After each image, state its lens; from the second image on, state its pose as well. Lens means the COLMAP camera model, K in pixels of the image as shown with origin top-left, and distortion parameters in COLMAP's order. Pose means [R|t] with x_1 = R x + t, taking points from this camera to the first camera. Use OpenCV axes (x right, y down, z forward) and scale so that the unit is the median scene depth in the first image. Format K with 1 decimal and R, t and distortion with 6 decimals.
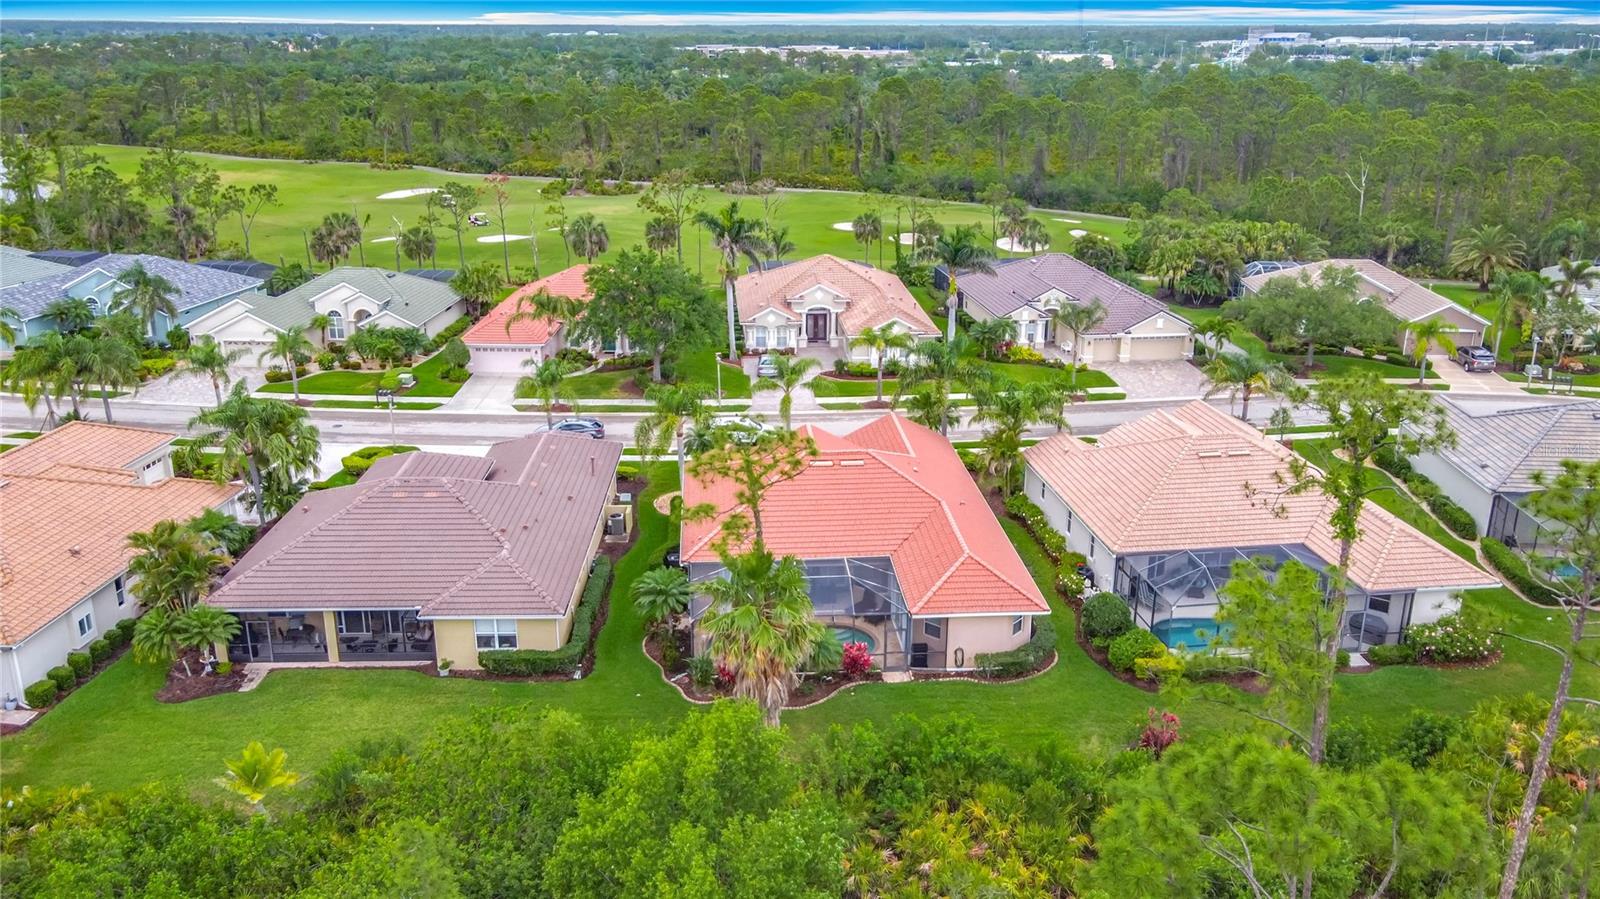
lens RADIAL K [[1273.1, 0, 800.0], [0, 1273.1, 449.5], [0, 0, 1]] dist [-0.003352, 0.045684]
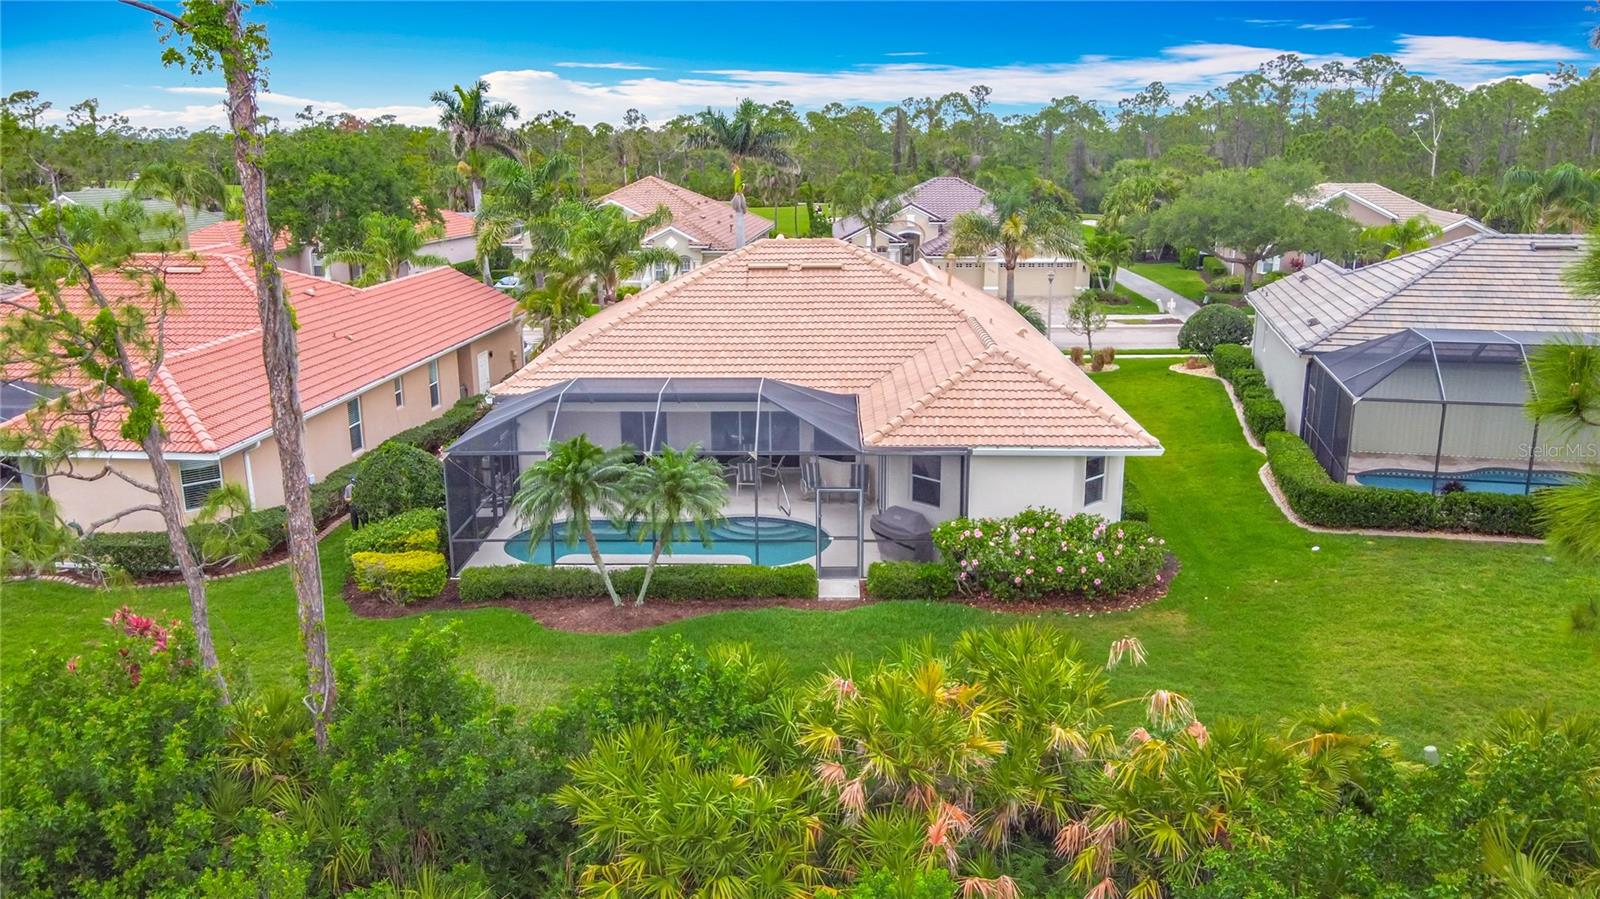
lens RADIAL K [[1245.3, 0, 801.7], [0, 1245.3, 474.5], [0, 0, 1]] dist [-0.006740, 0.050125]
pose [[0.987159, 0.034459, -0.155980, 0.274699], [-0.043737, 0.997447, -0.056445, 0.082847], [0.153636, 0.062543, 0.986146, 0.291978]]
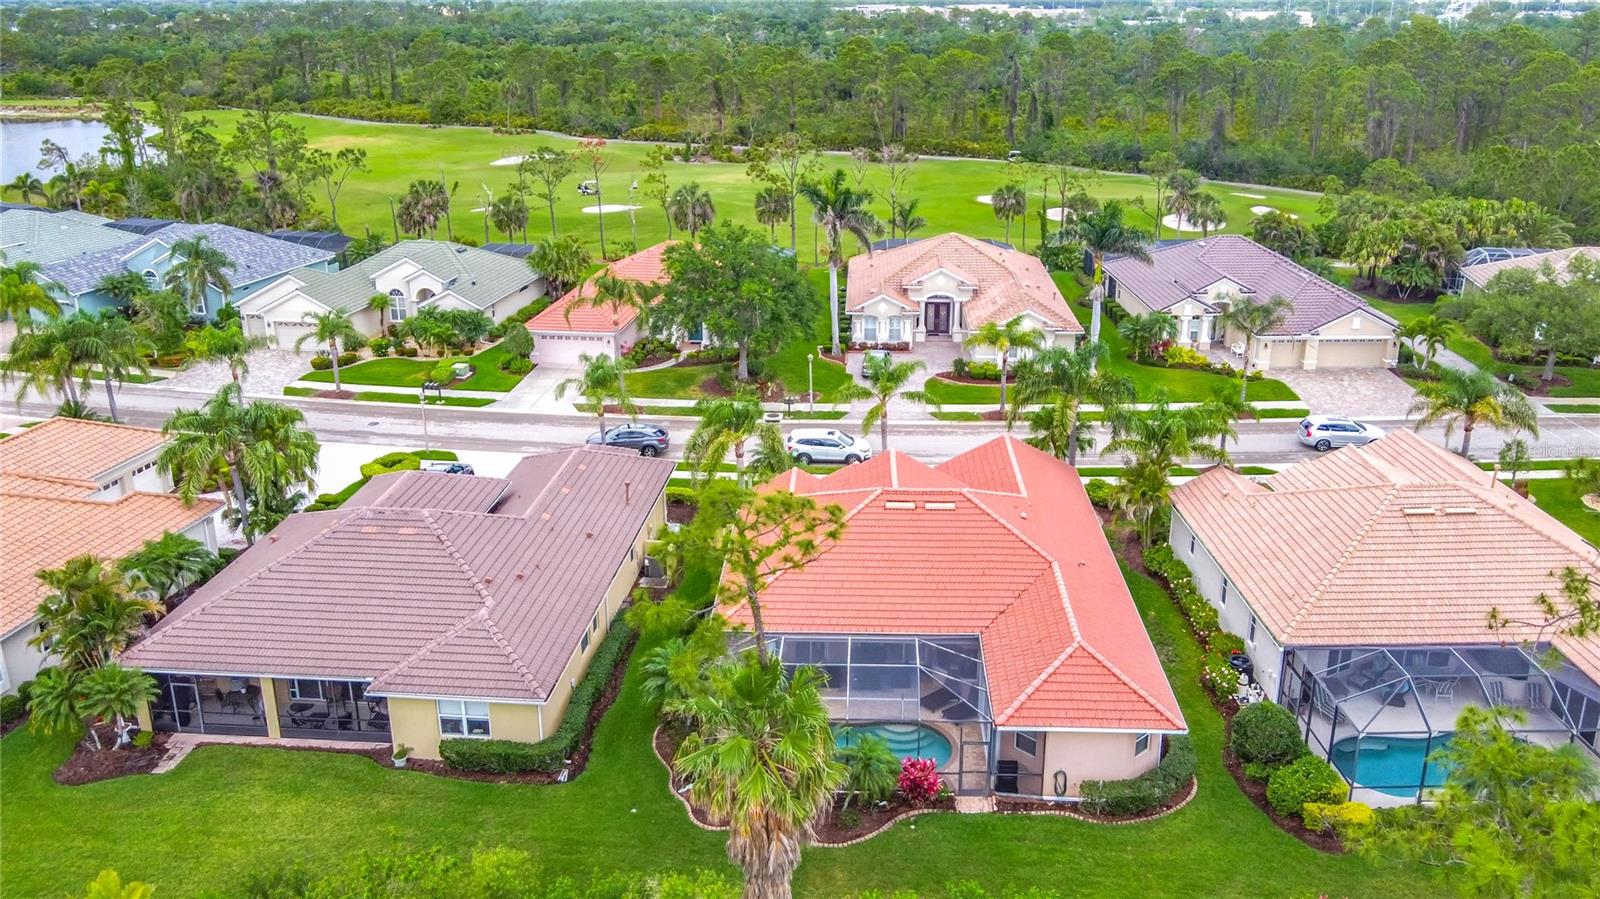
lens RADIAL K [[1324.9, 0, 800.0], [0, 1324.9, 449.5], [0, 0, 1]] dist [-0.015541, 0.040992]
pose [[0.992474, 0.031991, -0.118199, 0.032276], [-0.030191, 0.999400, 0.016992, -0.022425], [0.118672, -0.013296, 0.992844, 0.116809]]
